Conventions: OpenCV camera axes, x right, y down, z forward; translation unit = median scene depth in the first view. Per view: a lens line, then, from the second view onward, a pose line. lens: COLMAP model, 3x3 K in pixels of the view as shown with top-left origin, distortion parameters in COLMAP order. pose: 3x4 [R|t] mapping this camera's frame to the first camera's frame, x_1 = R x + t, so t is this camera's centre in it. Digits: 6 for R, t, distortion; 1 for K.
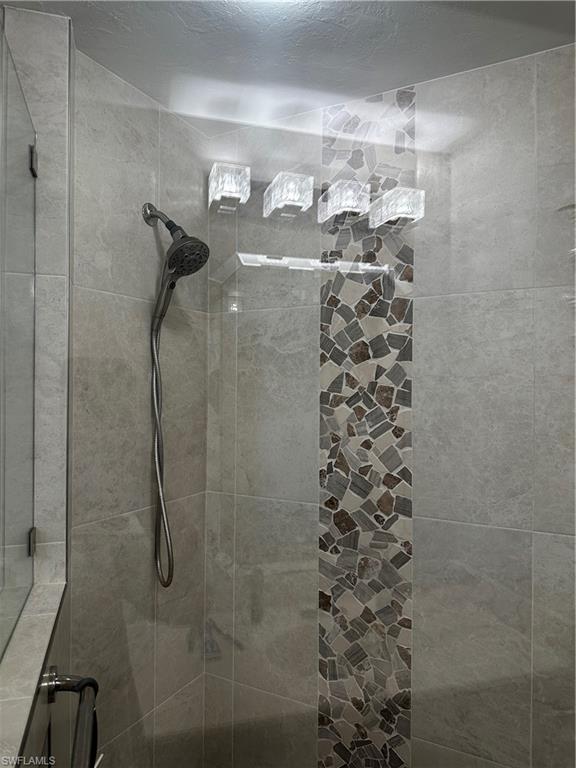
lens RADIAL K [[521.7, 0, 288.0], [0, 521.7, 384.0], [0, 0, 1]] dist [0.057125, -0.004367]
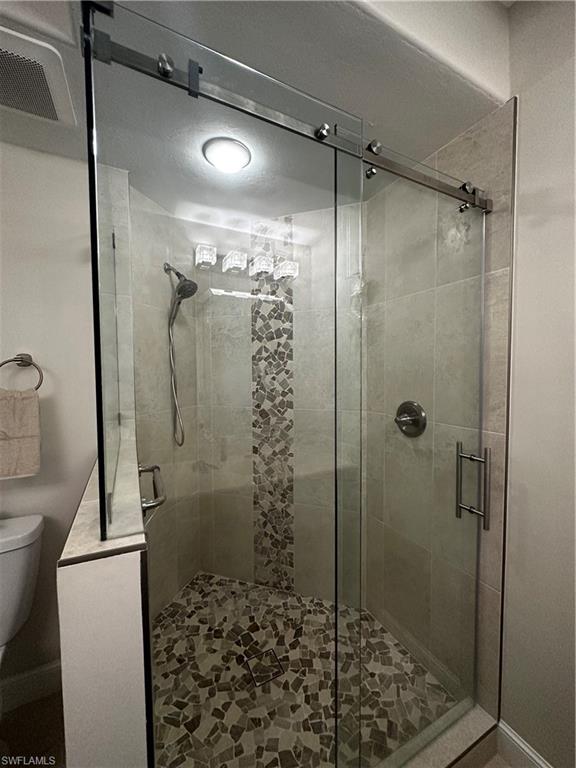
lens RADIAL K [[308.9, 0, 288.0], [0, 308.9, 384.0], [0, 0, 1]] dist [0.001201, 0.000039]
pose [[0.984102, -0.019321, 0.176551, -0.019218], [0.012872, 0.999210, 0.037599, 0.089968], [-0.177138, -0.034728, 0.983573, -0.286016]]
